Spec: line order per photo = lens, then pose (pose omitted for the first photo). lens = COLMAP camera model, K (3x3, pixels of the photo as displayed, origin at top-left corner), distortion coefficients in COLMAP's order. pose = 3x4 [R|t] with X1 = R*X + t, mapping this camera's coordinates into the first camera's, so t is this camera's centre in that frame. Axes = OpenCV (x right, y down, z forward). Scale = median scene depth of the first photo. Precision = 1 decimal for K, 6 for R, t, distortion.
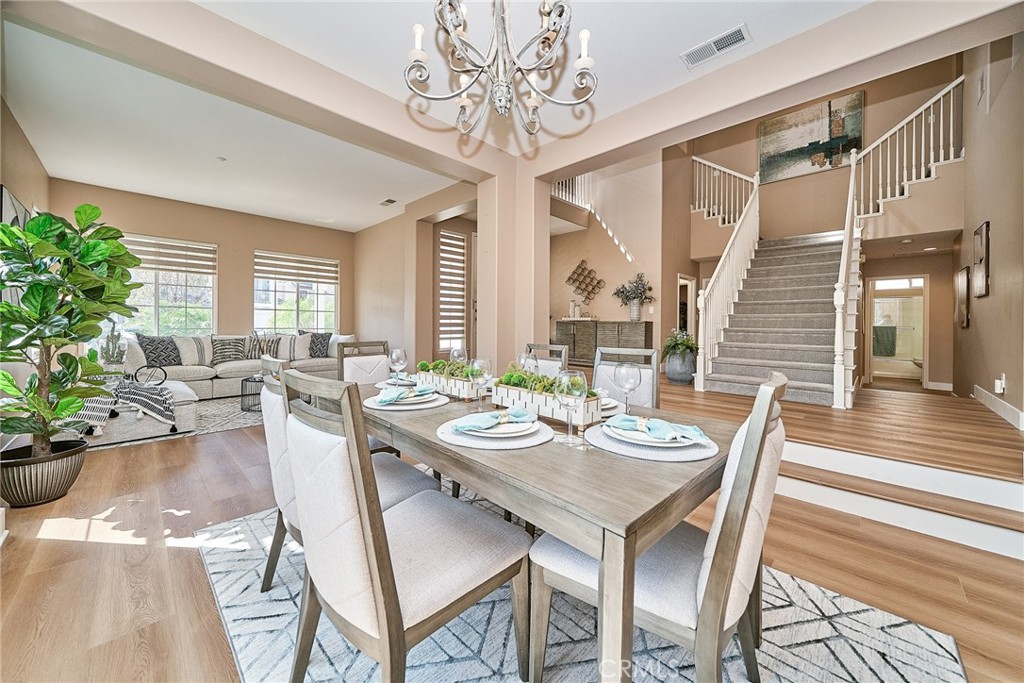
lens RADIAL K [[369.0, 0, 502.0], [0, 369.0, 323.6], [0, 0, 1]] dist [-0.000914, -0.000546]
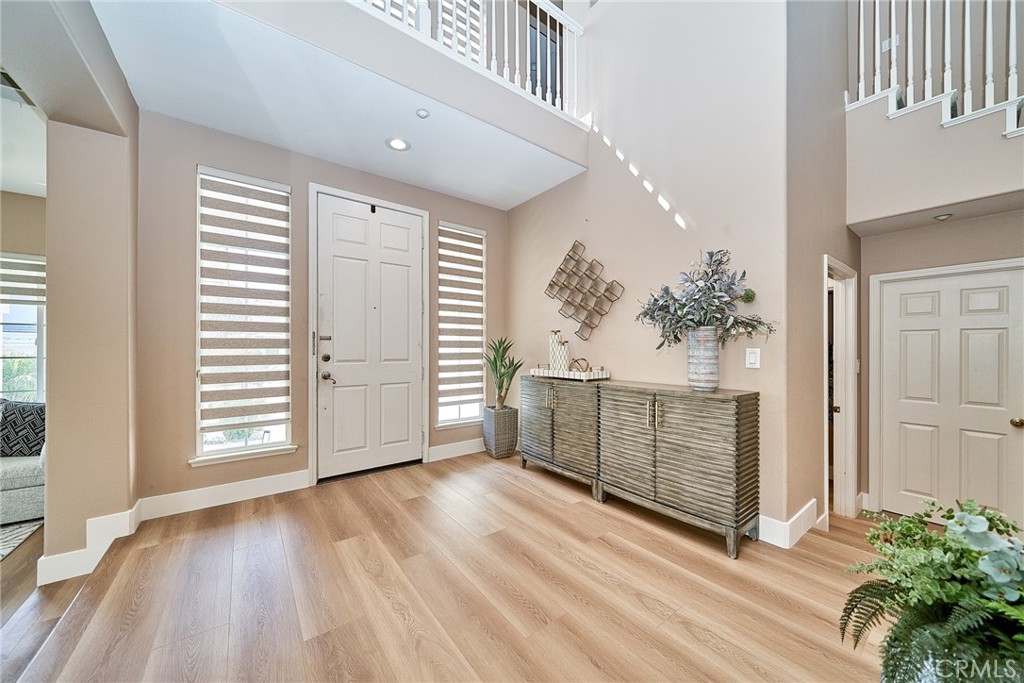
lens RADIAL K [[351.1, 0, 504.9], [0, 351.1, 349.8], [0, 0, 1]] dist [-0.003392, 0.000936]
pose [[0.990103, -0.008362, -0.140095, 0.209945], [0.008512, 0.999964, 0.000471, -0.043927], [0.140086, -0.001659, 0.990138, 0.611352]]
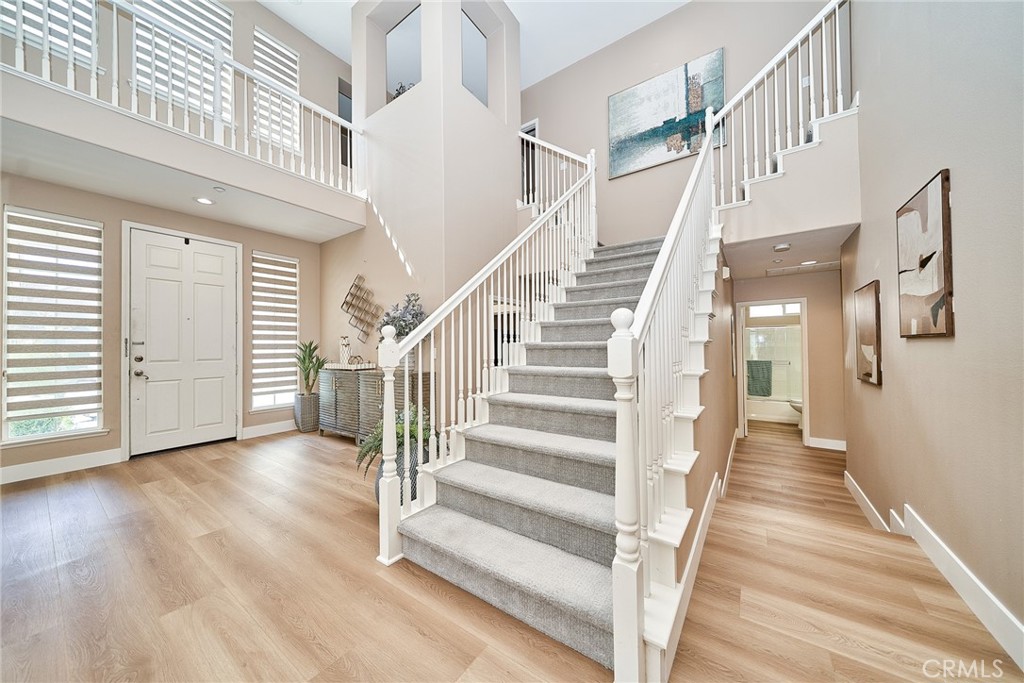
lens RADIAL K [[351.1, 0, 504.1], [0, 351.1, 343.6], [0, 0, 1]] dist [-0.003392, 0.000936]
pose [[0.985477, -0.018417, 0.168807, 0.399729], [0.020560, 0.999729, -0.010955, -0.041882], [-0.168559, 0.014267, 0.985588, 0.374877]]
